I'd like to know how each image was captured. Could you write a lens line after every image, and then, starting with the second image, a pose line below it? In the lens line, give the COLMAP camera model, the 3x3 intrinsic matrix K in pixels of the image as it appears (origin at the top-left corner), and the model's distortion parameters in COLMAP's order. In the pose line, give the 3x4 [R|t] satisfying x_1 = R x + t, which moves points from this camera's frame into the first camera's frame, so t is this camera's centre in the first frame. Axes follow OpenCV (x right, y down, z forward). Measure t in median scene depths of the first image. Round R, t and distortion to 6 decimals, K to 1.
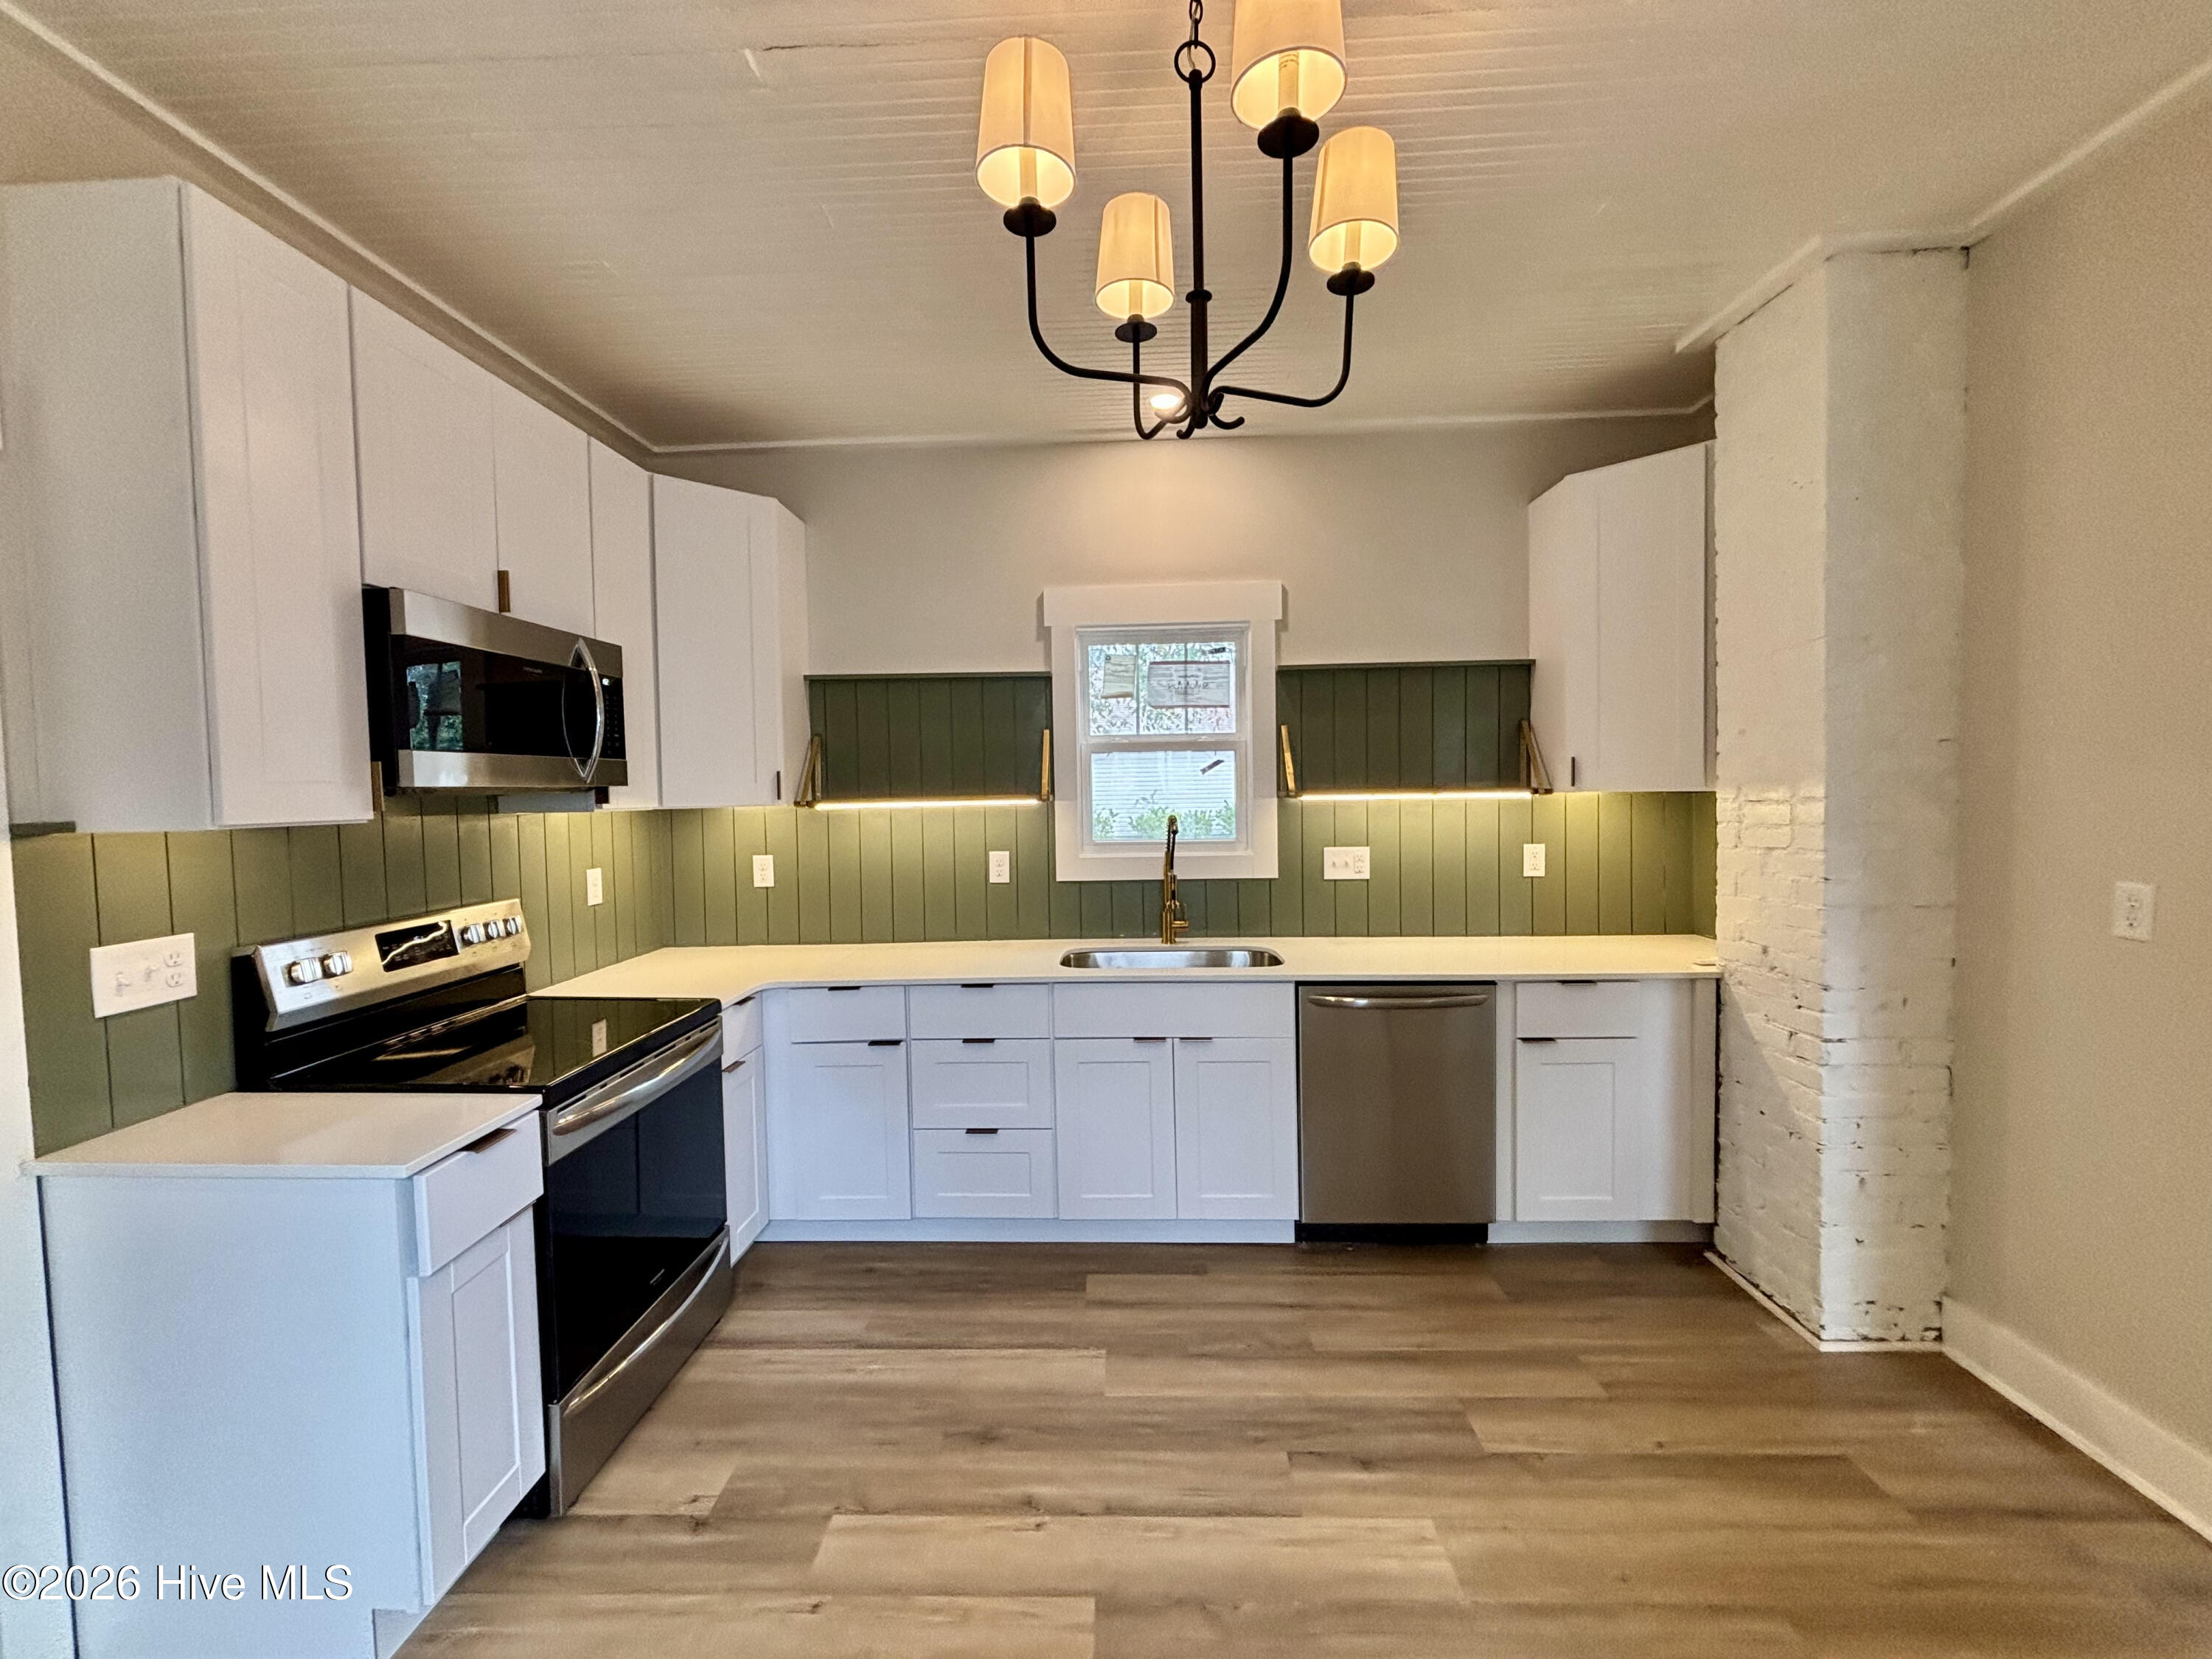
lens RADIAL K [[901.8, 0, 1101.4], [0, 901.8, 826.3], [0, 0, 1]] dist [0.000490, 0.000693]
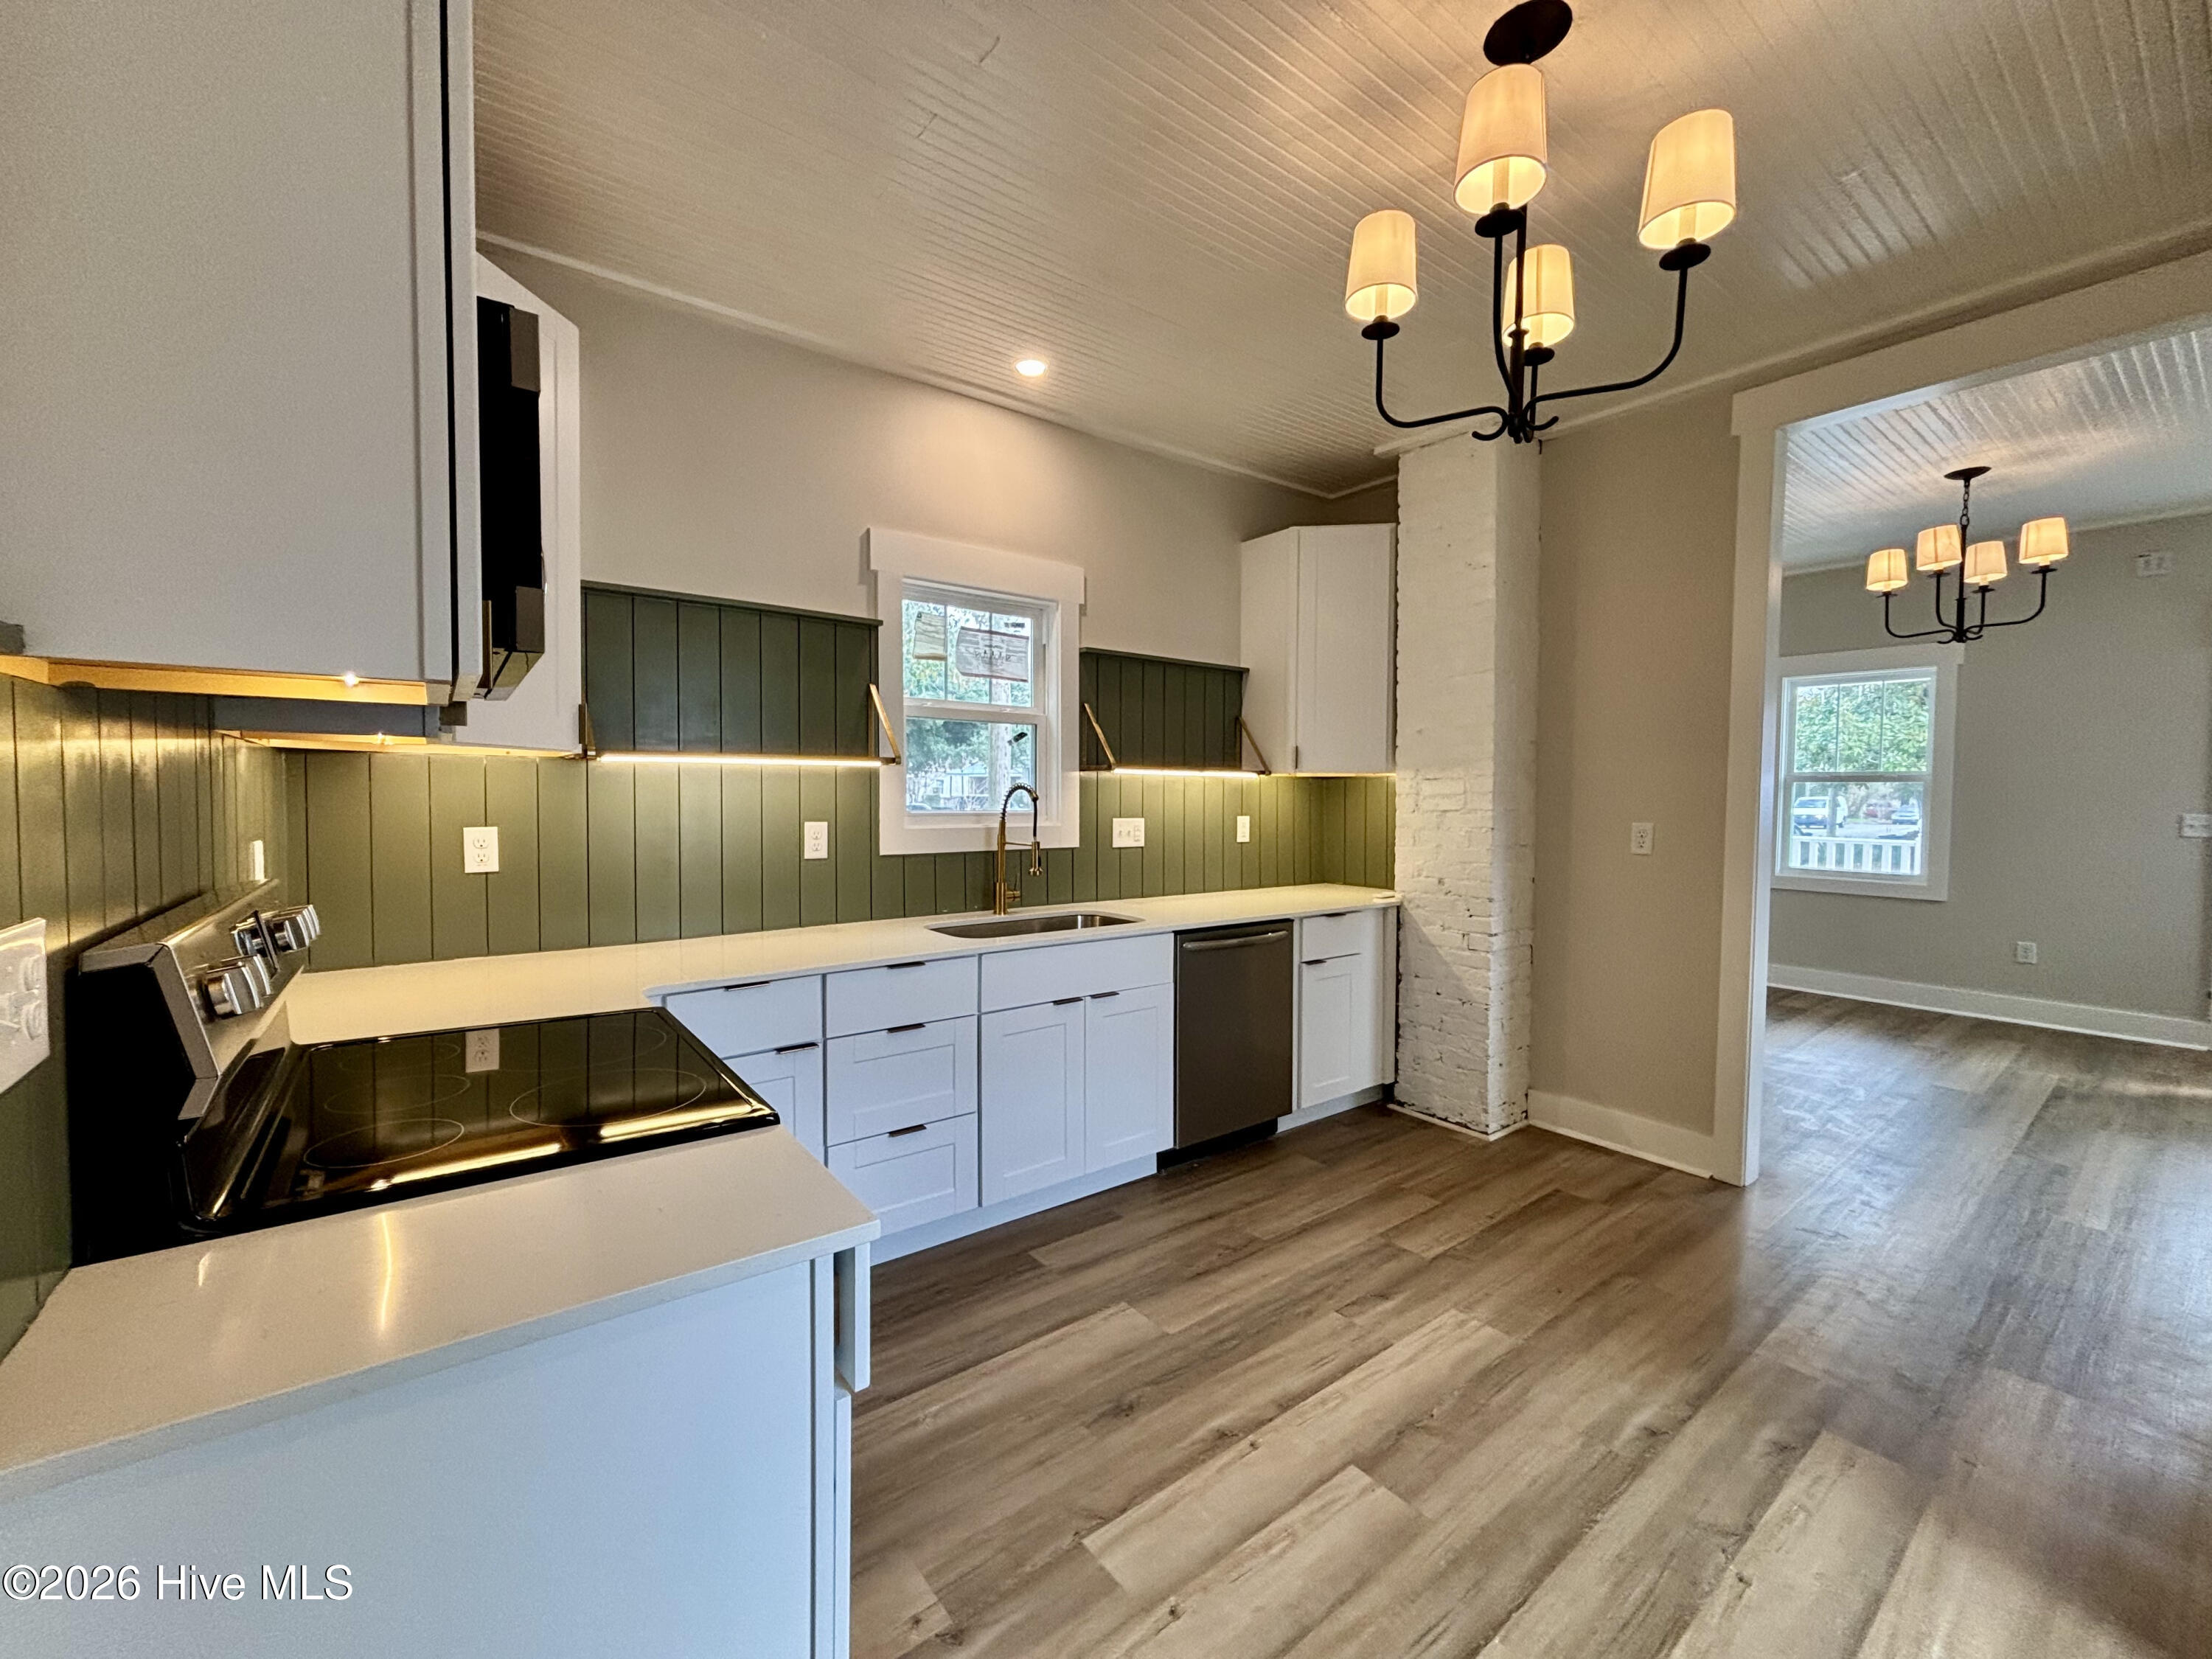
lens RADIAL K [[901.8, 0, 1100.1], [0, 901.8, 827.4], [0, 0, 1]] dist [0.000490, 0.000693]
pose [[0.773327, -0.001976, 0.634004, -0.576604], [0.007754, 0.999950, -0.006342, 0.052279], [-0.633959, 0.009821, 0.773304, 0.208936]]
